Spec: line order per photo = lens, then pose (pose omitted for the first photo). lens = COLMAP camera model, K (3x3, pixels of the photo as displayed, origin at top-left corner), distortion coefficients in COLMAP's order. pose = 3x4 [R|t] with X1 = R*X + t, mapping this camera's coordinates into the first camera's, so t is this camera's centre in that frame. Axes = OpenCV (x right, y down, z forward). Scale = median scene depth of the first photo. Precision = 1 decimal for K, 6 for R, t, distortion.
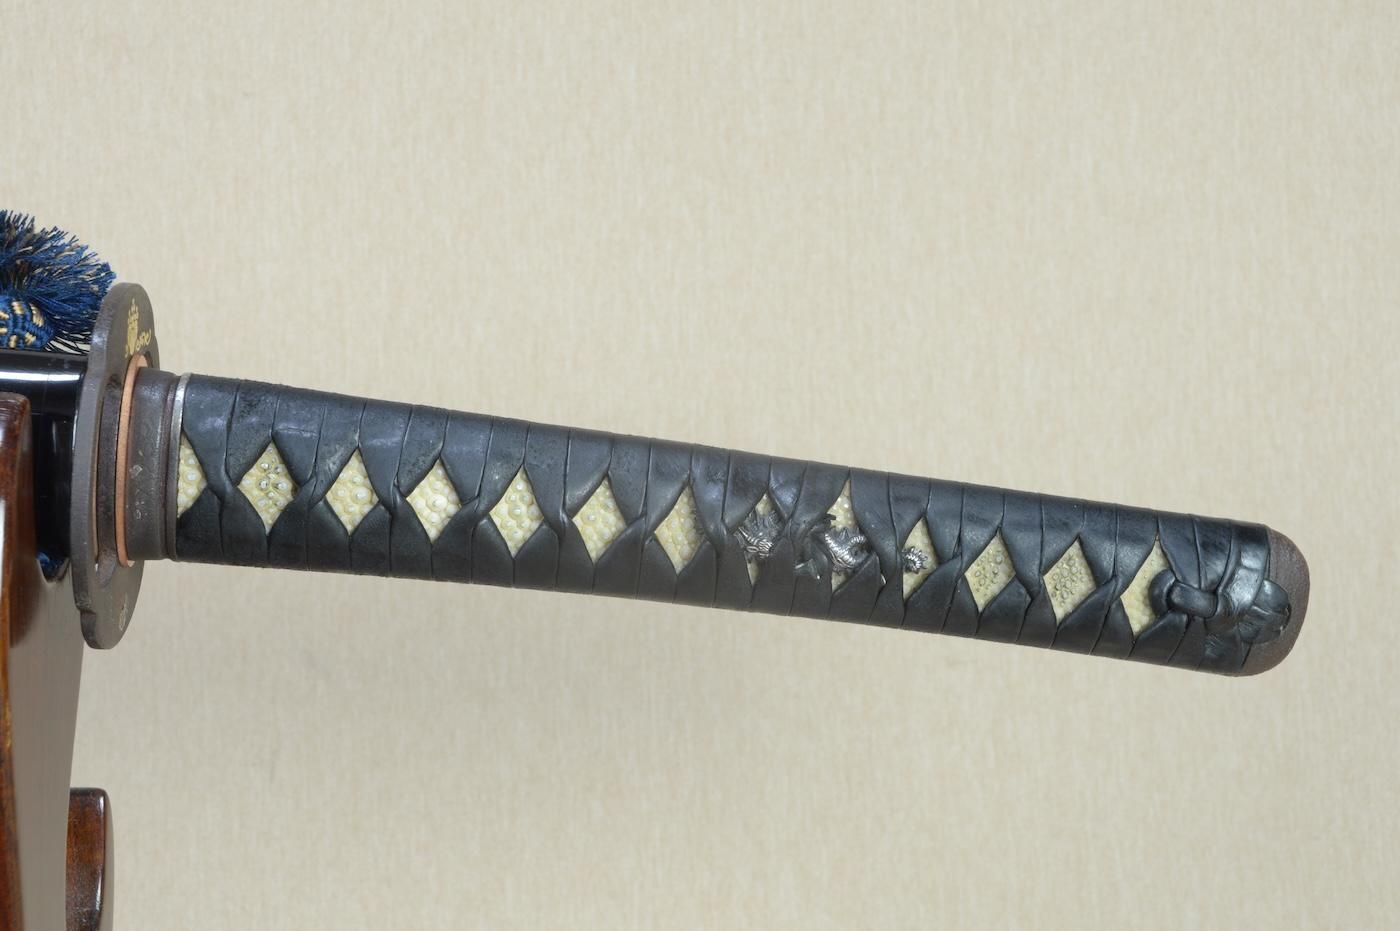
lens RADIAL K [[2187.3, 0, 700.0], [0, 2187.3, 465.5], [0, 0, 1]] dist [0.198019, 0.067369]
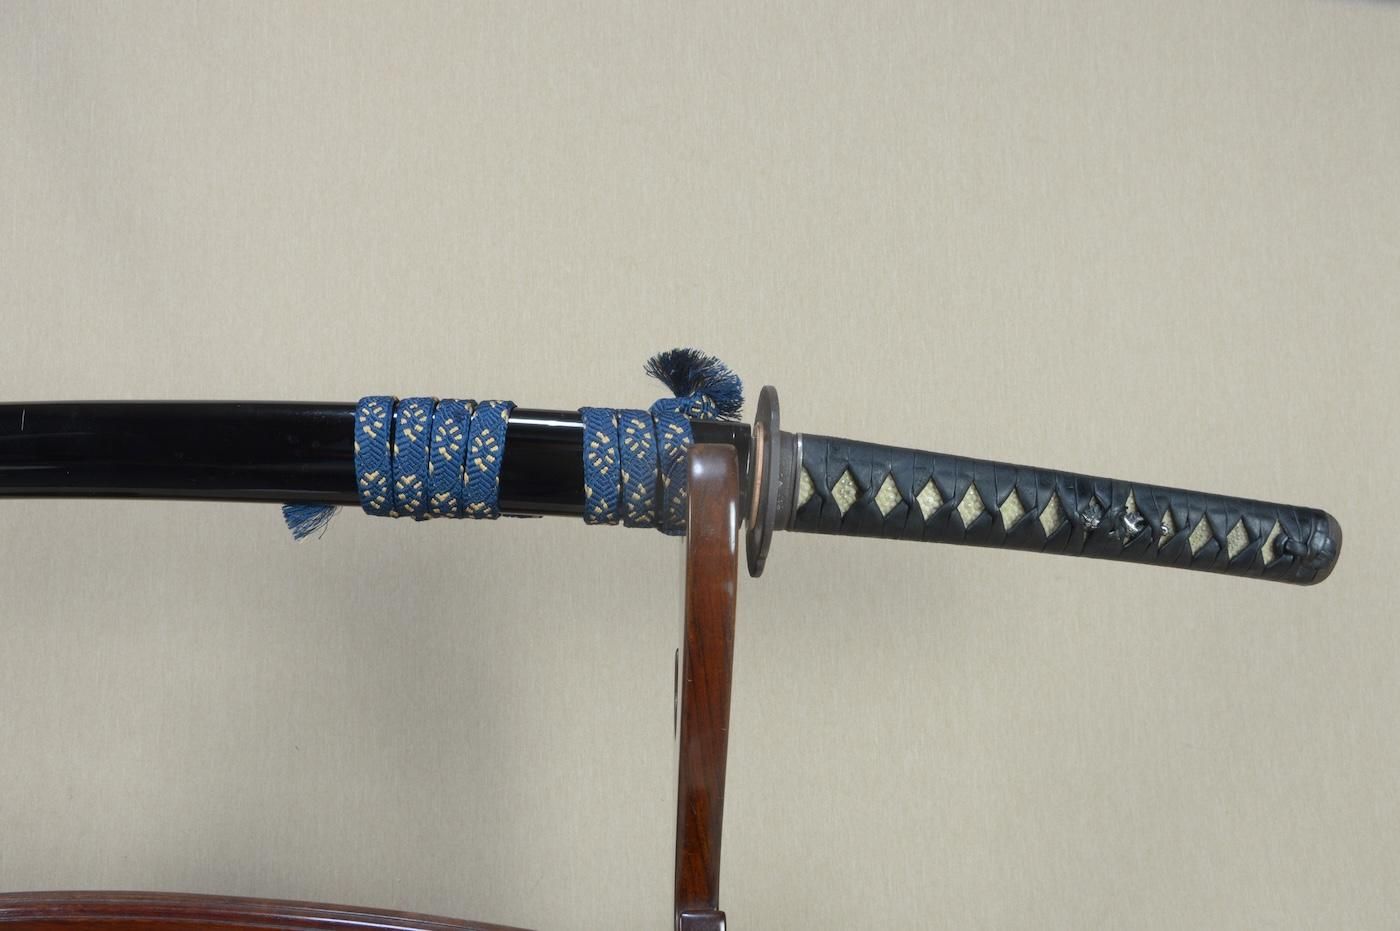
lens RADIAL K [[1135.3, 0, 700.0], [0, 1135.3, 465.5], [0, 0, 1]] dist [-0.168664, 0.107901]
pose [[0.999998, -0.000288, -0.001758, -0.311202], [0.000283, 0.999996, -0.002925, -0.010661], [0.001759, 0.002925, 0.999994, 0.021806]]
